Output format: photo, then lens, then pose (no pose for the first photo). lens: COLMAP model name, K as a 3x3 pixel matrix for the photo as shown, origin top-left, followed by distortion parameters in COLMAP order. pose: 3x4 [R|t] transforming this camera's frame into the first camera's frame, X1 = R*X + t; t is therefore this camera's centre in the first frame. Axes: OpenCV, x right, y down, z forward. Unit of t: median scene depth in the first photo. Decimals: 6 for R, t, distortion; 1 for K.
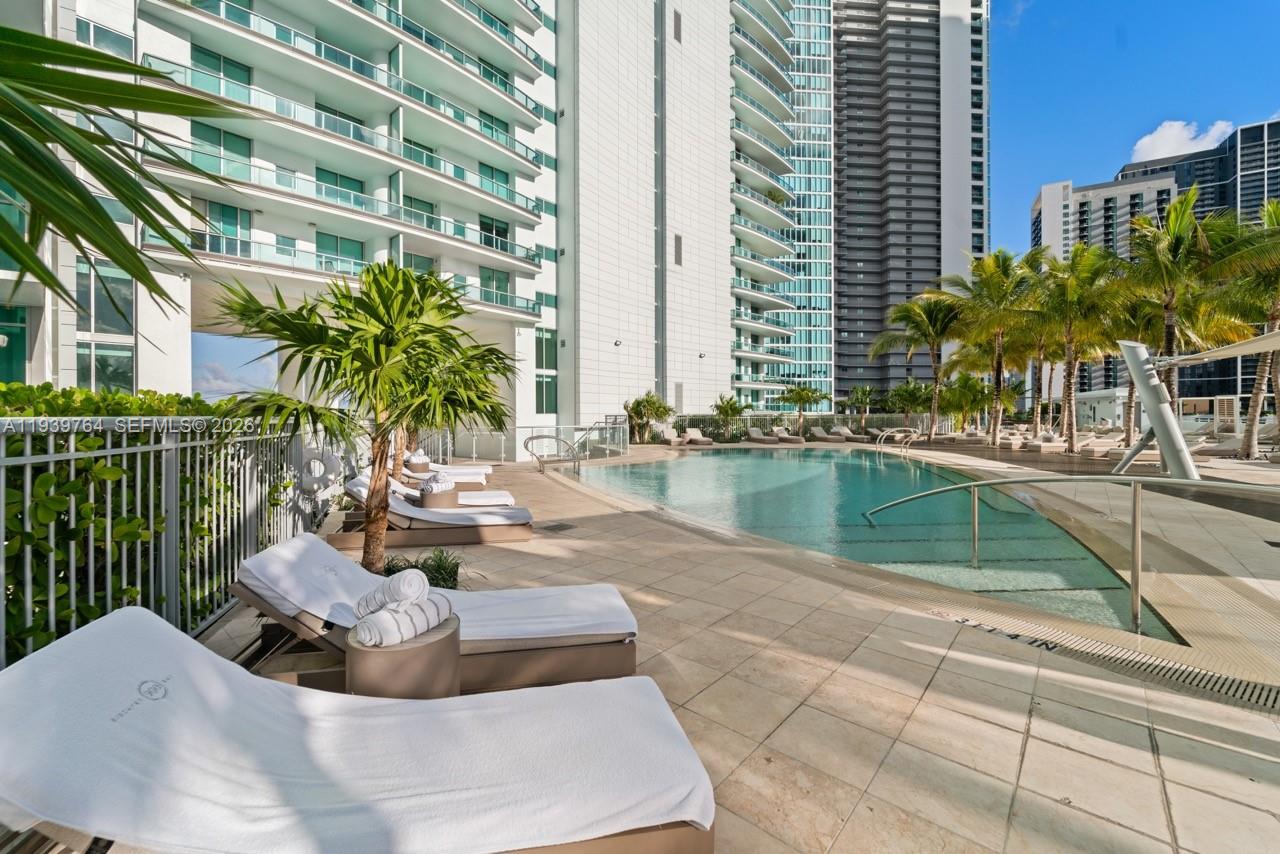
lens RADIAL K [[519.0, 0, 631.7], [0, 519.0, 431.7], [0, 0, 1]] dist [-0.000511, 0.000109]
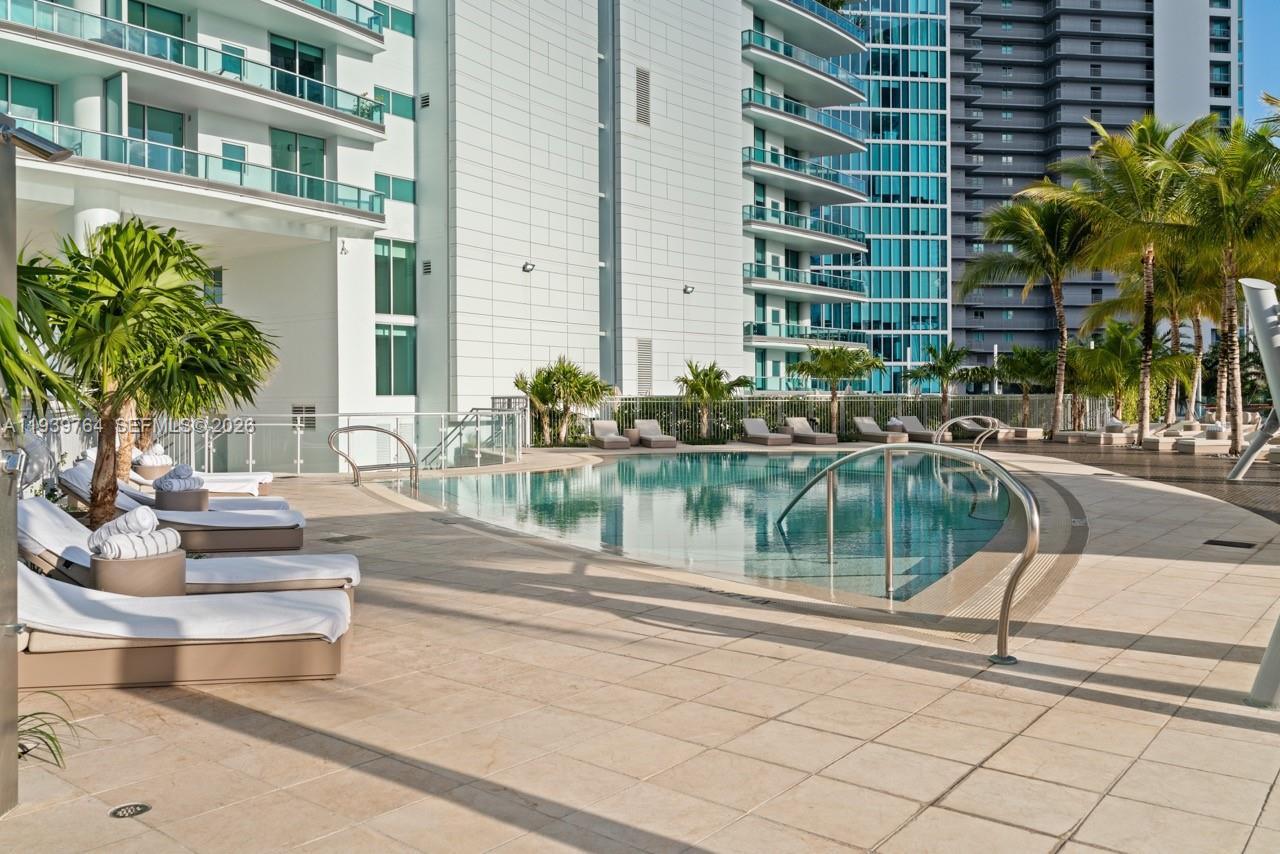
lens RADIAL K [[1028.0, 0, 644.4], [0, 1028.0, 421.1], [0, 0, 1]] dist [0.015138, -0.017265]
pose [[0.998644, -0.002917, 0.051982, 0.042434], [0.003556, 0.999919, -0.012207, 0.006910], [-0.051942, 0.012376, 0.998573, -0.101302]]
